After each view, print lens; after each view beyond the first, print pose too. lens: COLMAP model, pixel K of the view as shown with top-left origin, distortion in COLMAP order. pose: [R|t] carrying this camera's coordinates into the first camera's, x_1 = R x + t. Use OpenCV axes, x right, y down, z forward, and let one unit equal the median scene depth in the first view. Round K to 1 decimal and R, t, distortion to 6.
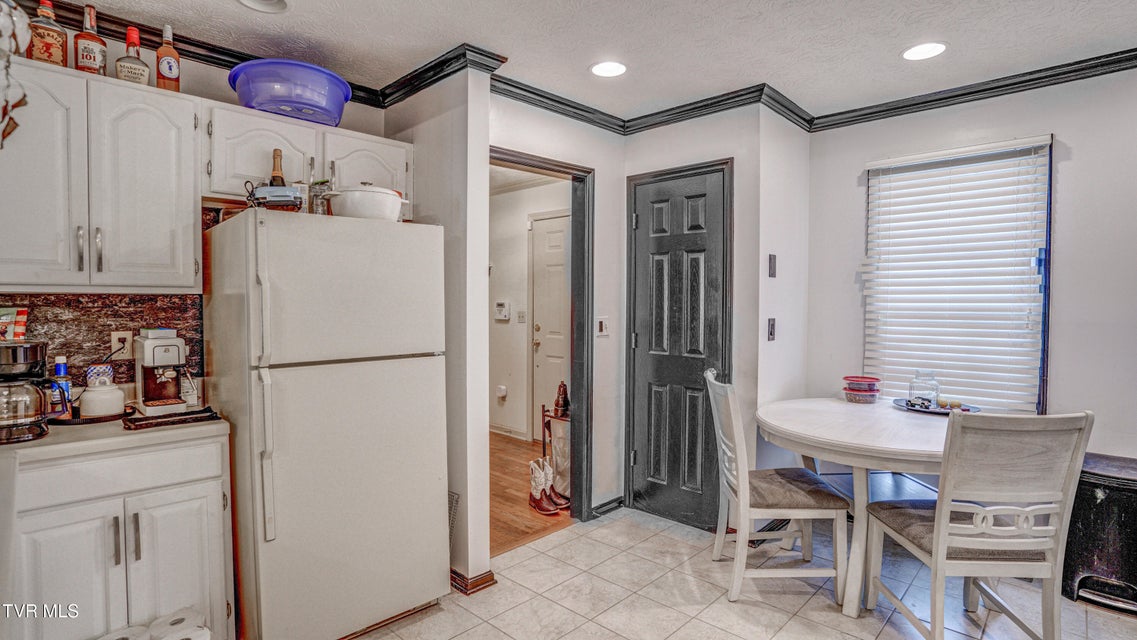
lens RADIAL K [[561.2, 0, 565.2], [0, 561.2, 316.5], [0, 0, 1]] dist [-0.076636, 0.033875]
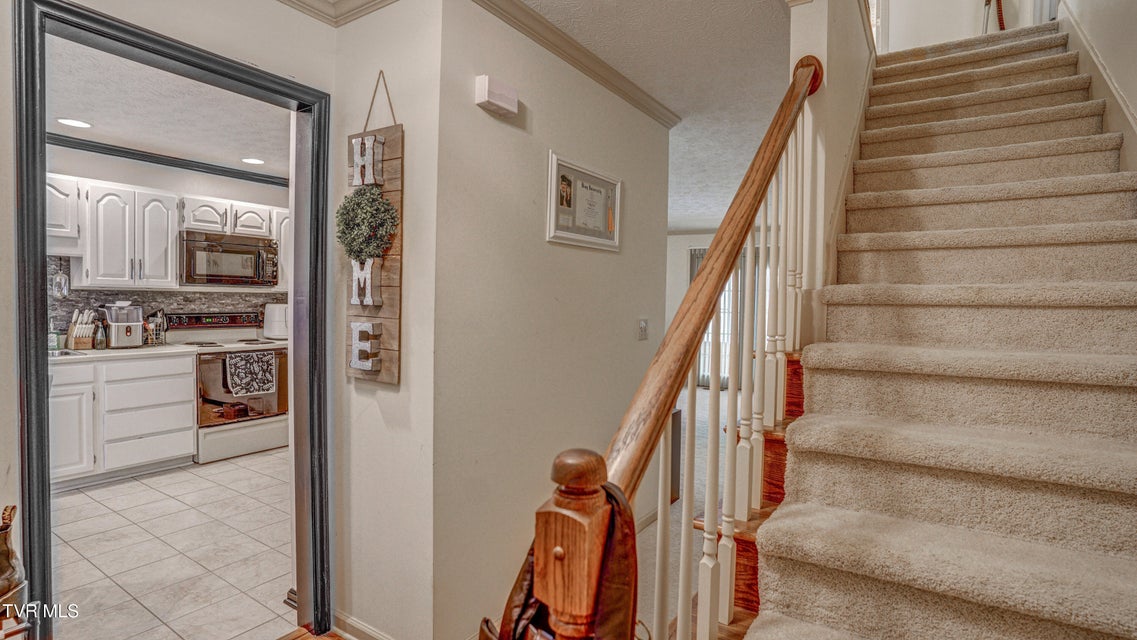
lens RADIAL K [[561.2, 0, 576.6], [0, 561.2, 315.1], [0, 0, 1]] dist [-0.076636, 0.033875]
pose [[-0.980354, -0.015868, -0.196608, -0.394023], [-0.027157, 0.998125, 0.054856, -0.057567], [0.195369, 0.059118, -0.978946, 1.836288]]
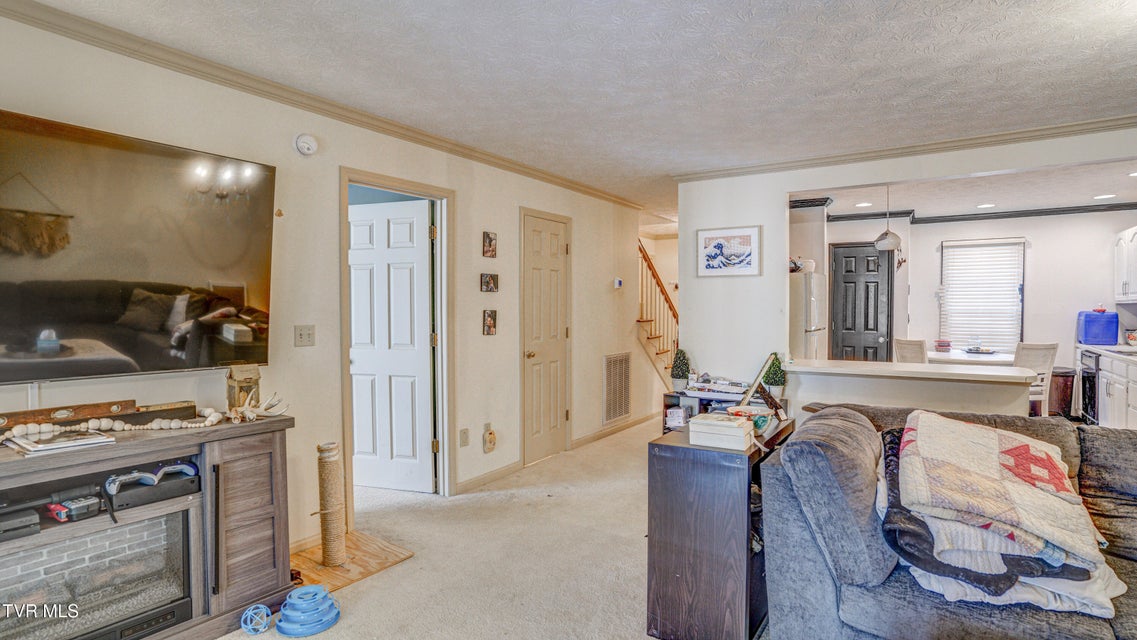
lens RADIAL K [[561.2, 0, 570.1], [0, 561.2, 316.7], [0, 0, 1]] dist [-0.076636, 0.033875]
pose [[0.983115, -0.004944, 0.182920, -1.456037], [0.006346, 0.999955, -0.007080, 0.022899], [-0.182876, 0.008121, 0.983102, -0.952364]]
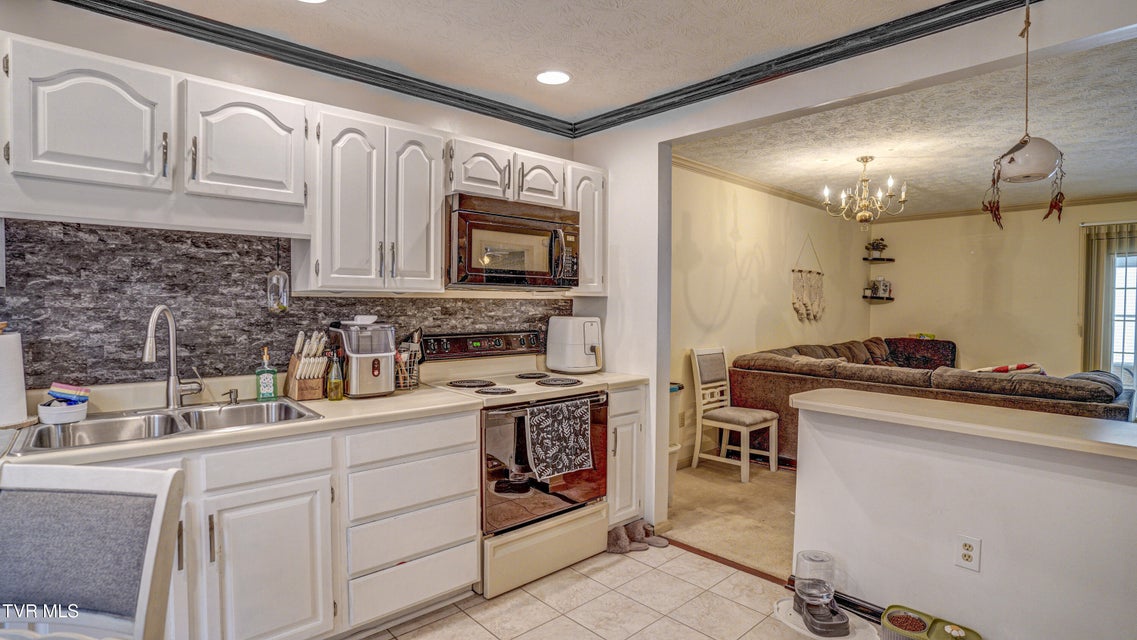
lens RADIAL K [[561.2, 0, 571.0], [0, 561.2, 316.4], [0, 0, 1]] dist [-0.076636, 0.033875]
pose [[-0.997811, -0.009686, 0.065424, 0.142499], [-0.006409, 0.998723, 0.050104, -0.026542], [-0.065825, 0.049575, -0.996599, 1.016344]]
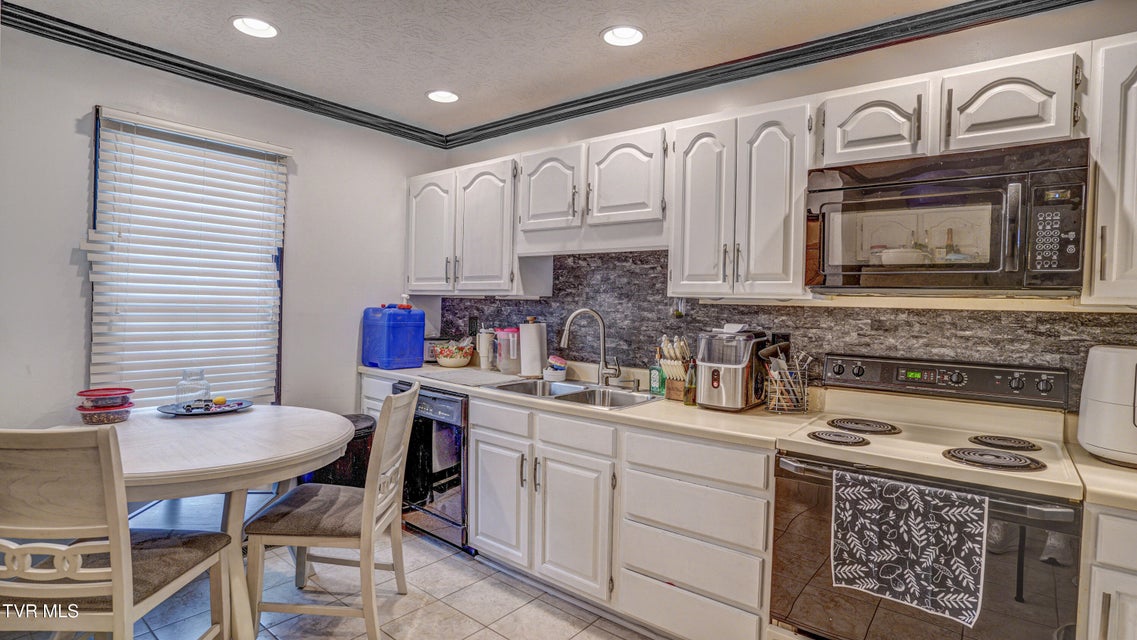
lens RADIAL K [[561.2, 0, 570.0], [0, 561.2, 316.8], [0, 0, 1]] dist [-0.076636, 0.033875]
pose [[-0.084436, -0.024203, 0.996135, -0.287696], [-0.002819, 0.999707, 0.024051, -0.011156], [-0.996425, -0.000777, -0.084479, 0.465811]]
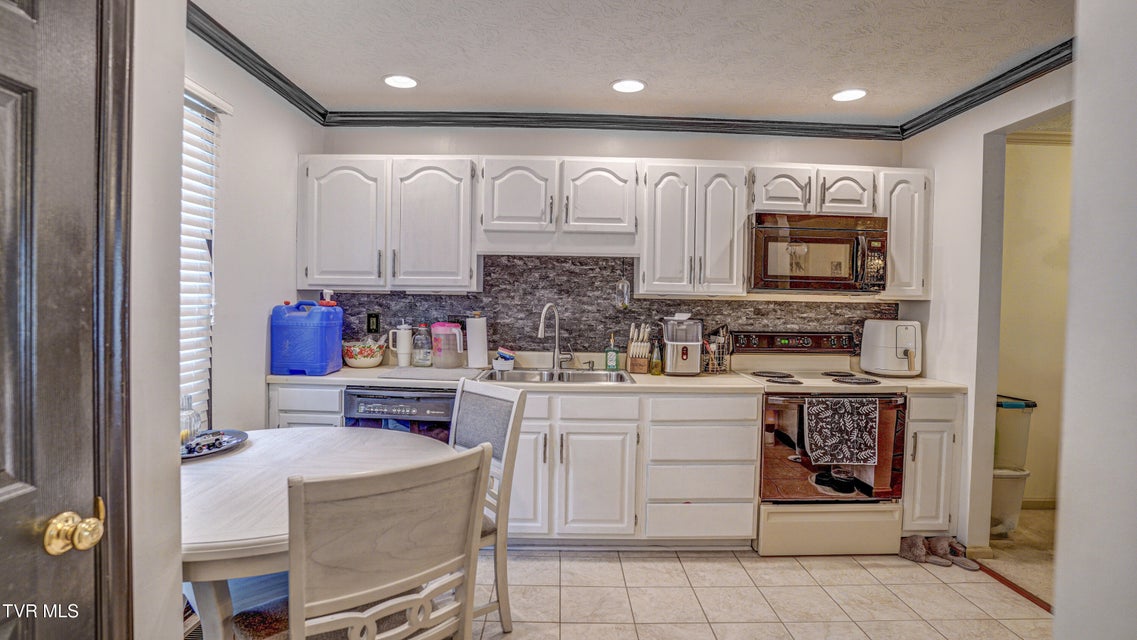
lens RADIAL K [[561.2, 0, 574.3], [0, 561.2, 318.1], [0, 0, 1]] dist [-0.076636, 0.033875]
pose [[-0.706804, -0.033863, 0.706598, -0.138109], [-0.000653, 0.998884, 0.047217, -0.026109], [-0.707409, 0.032912, -0.706038, 1.135116]]
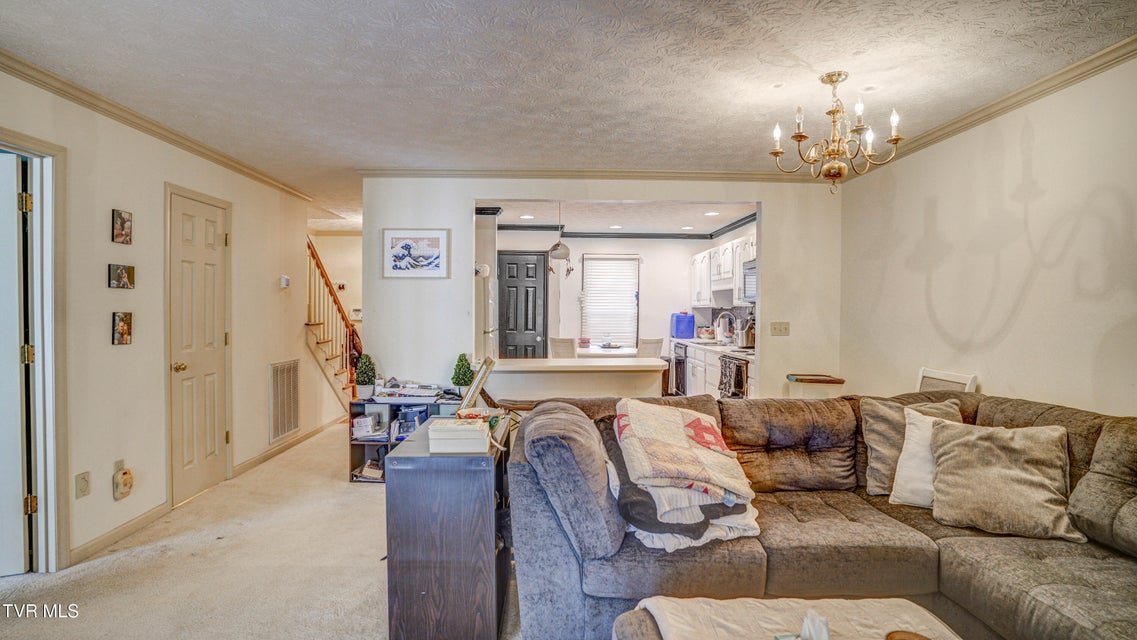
lens RADIAL K [[561.2, 0, 571.3], [0, 561.2, 317.2], [0, 0, 1]] dist [-0.076636, 0.033875]
pose [[0.694145, -0.008286, 0.719788, -1.550685], [0.014744, 0.999888, -0.002709, 0.019982], [-0.719684, 0.012493, 0.694189, -0.872032]]
